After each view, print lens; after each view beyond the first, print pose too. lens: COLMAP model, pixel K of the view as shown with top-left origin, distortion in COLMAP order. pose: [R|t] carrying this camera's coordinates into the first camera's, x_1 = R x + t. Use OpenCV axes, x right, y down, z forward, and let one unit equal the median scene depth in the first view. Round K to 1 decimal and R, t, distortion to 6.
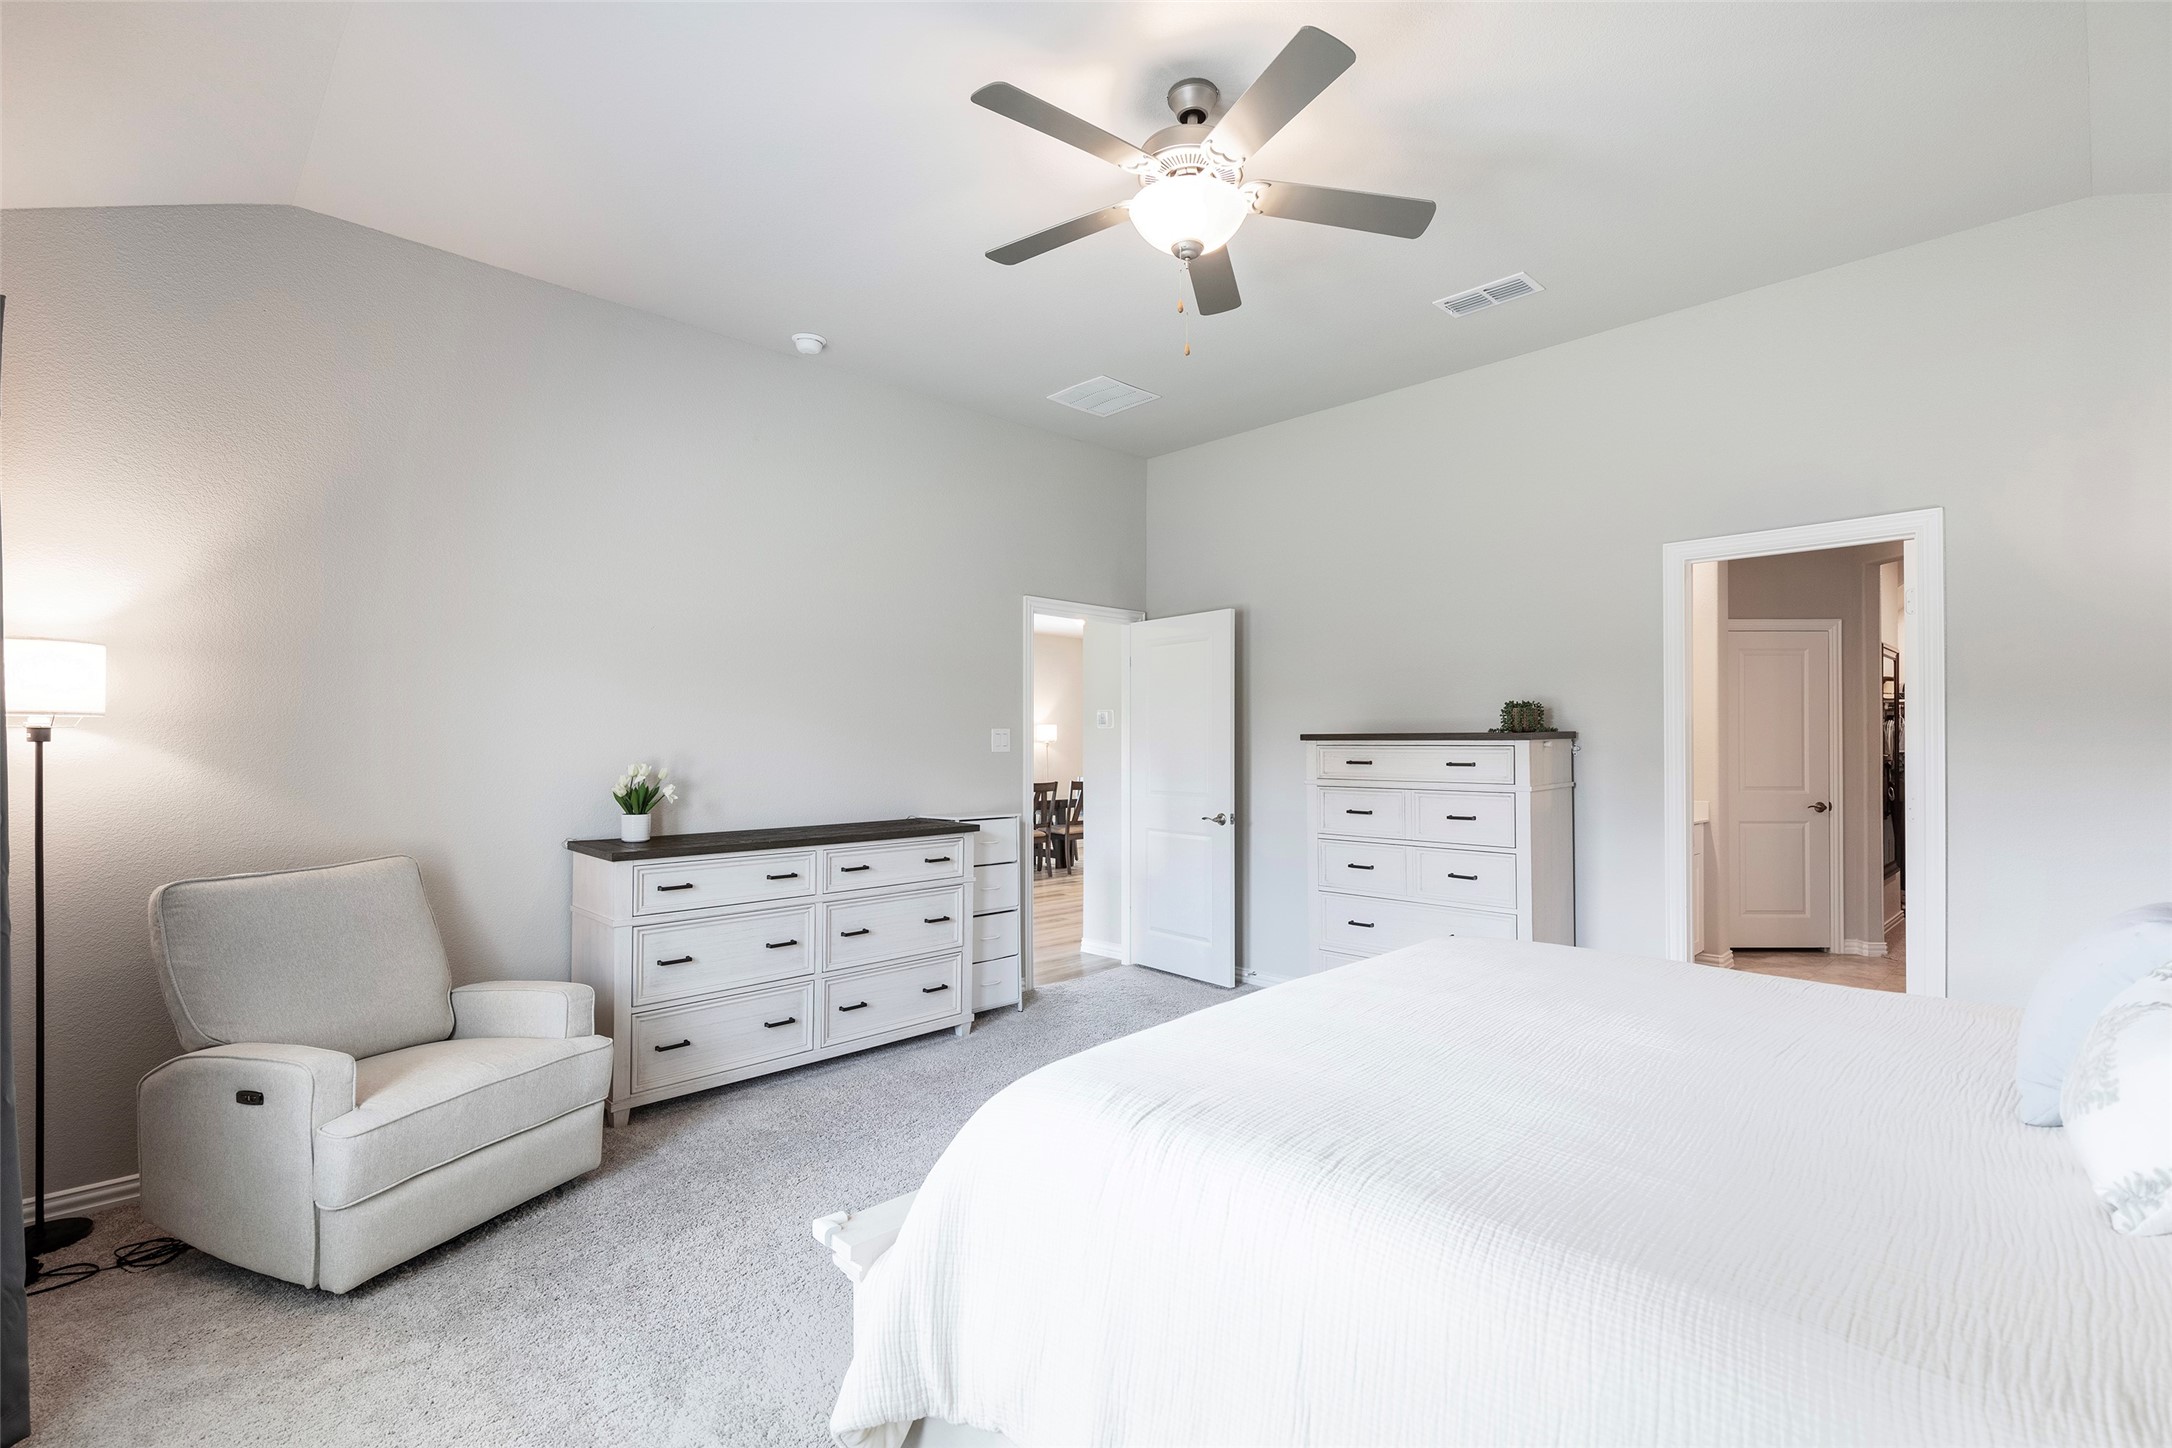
lens RADIAL K [[988.3, 0, 1085.7], [0, 988.3, 729.7], [0, 0, 1]] dist [0.009943, -0.000654]
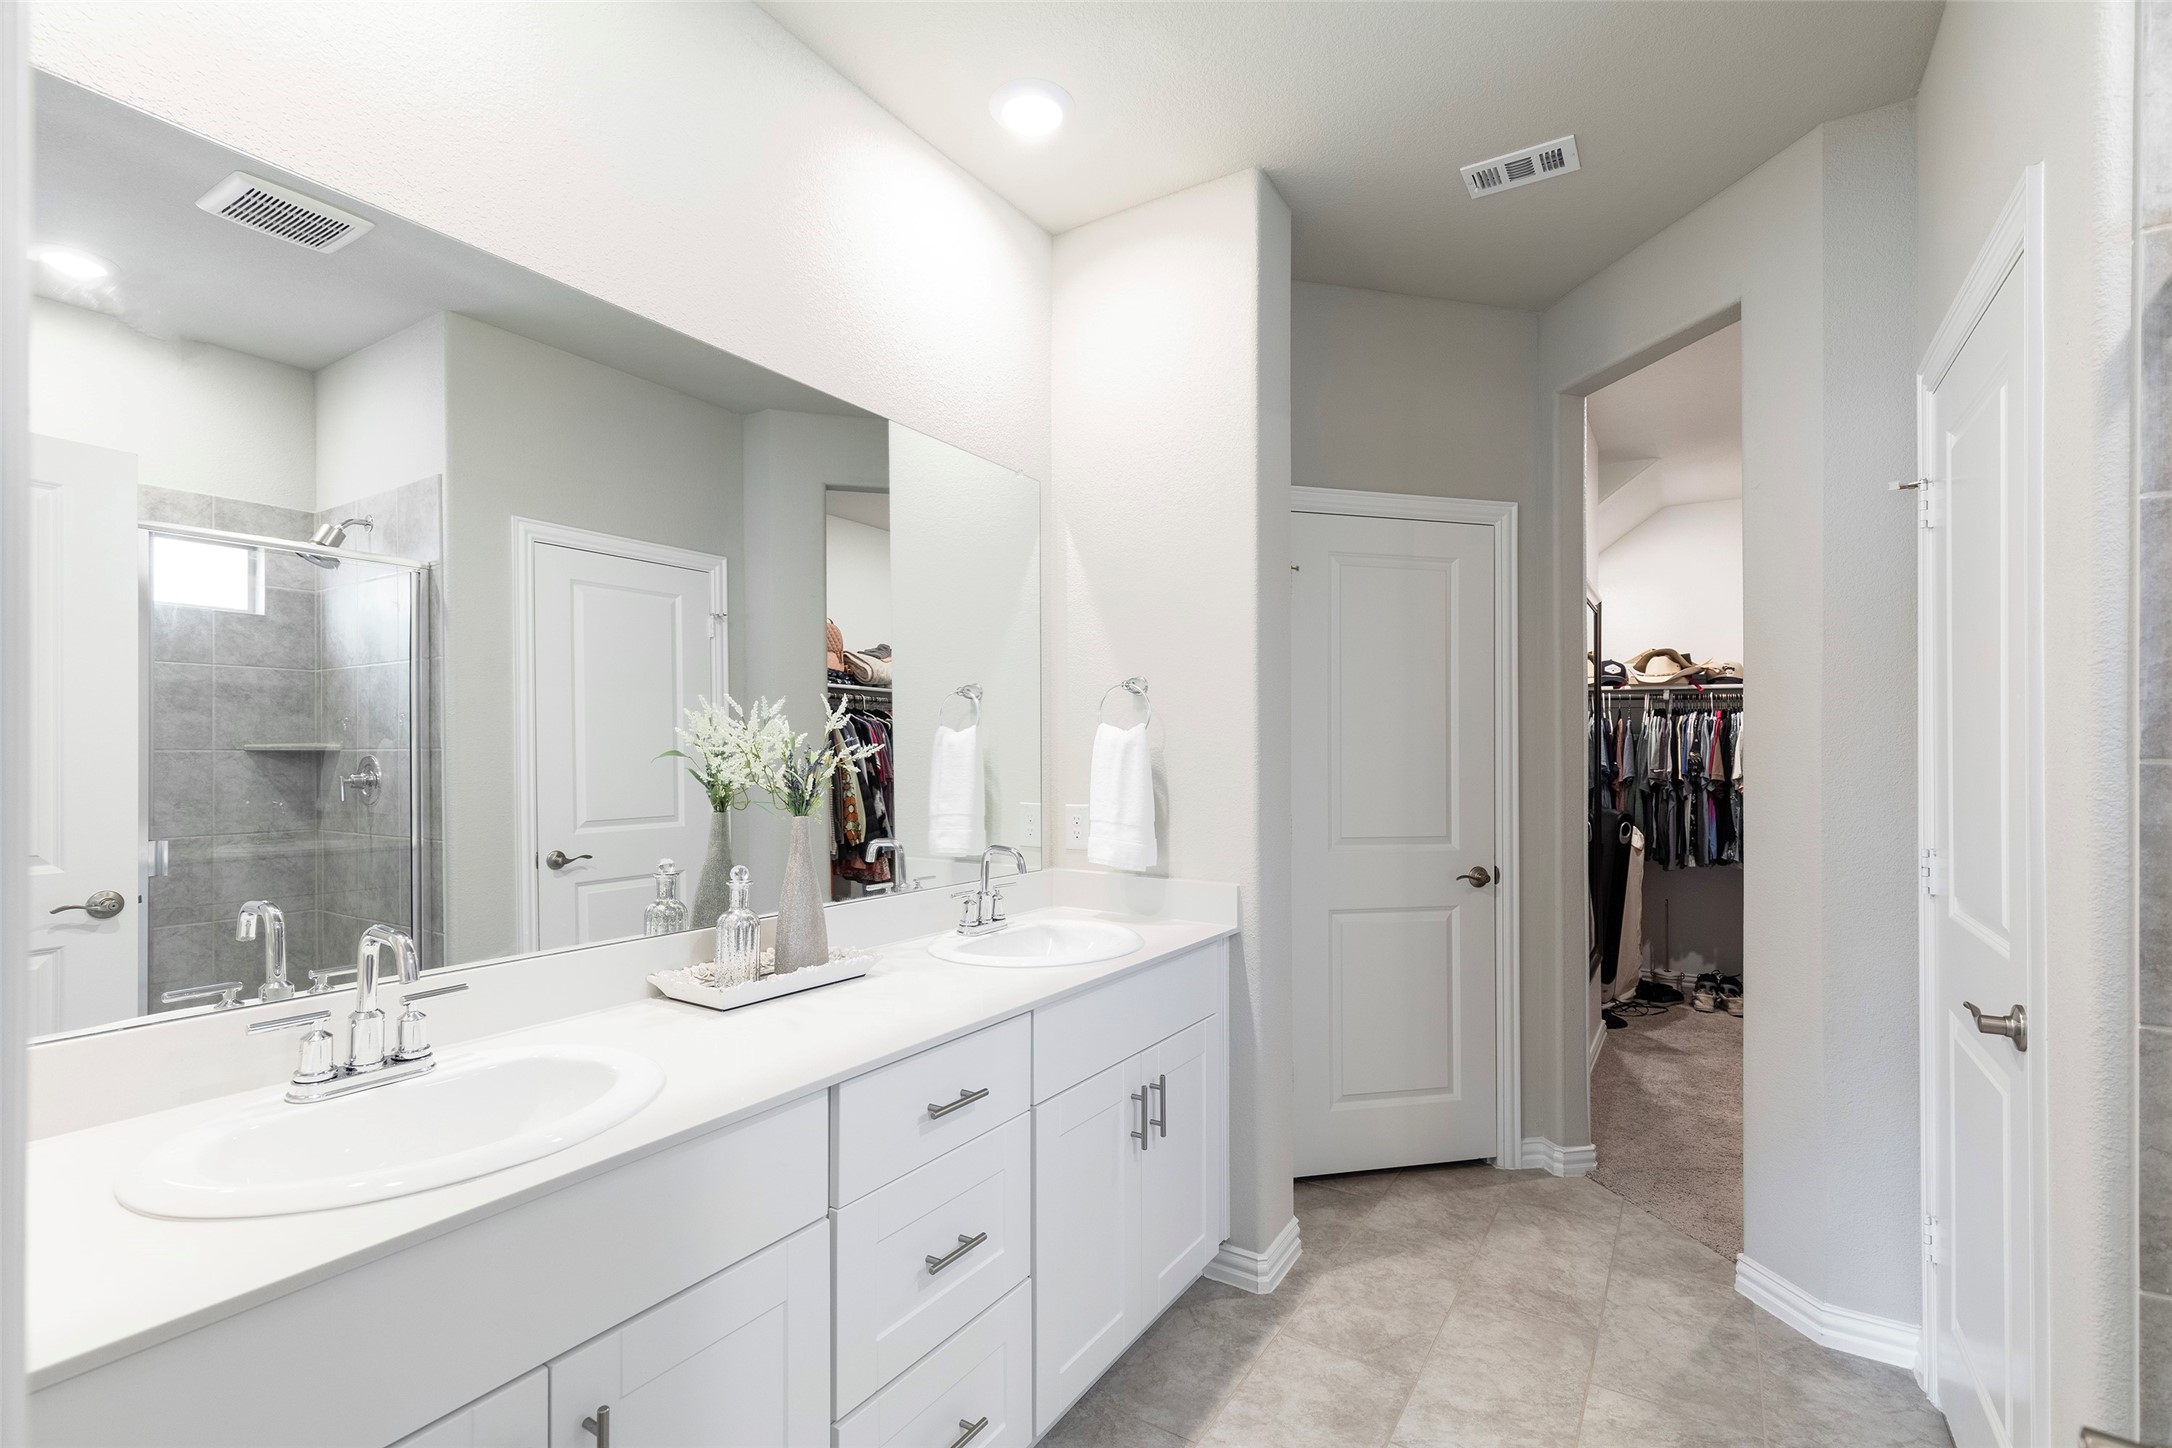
lens RADIAL K [[988.3, 0, 1073.6], [0, 988.3, 727.0], [0, 0, 1]] dist [0.009943, -0.000654]
pose [[0.977542, 0.006807, 0.210629, 0.436809], [-0.005024, 0.999947, -0.008996, 0.008479], [-0.210679, 0.007736, 0.977525, 0.558991]]
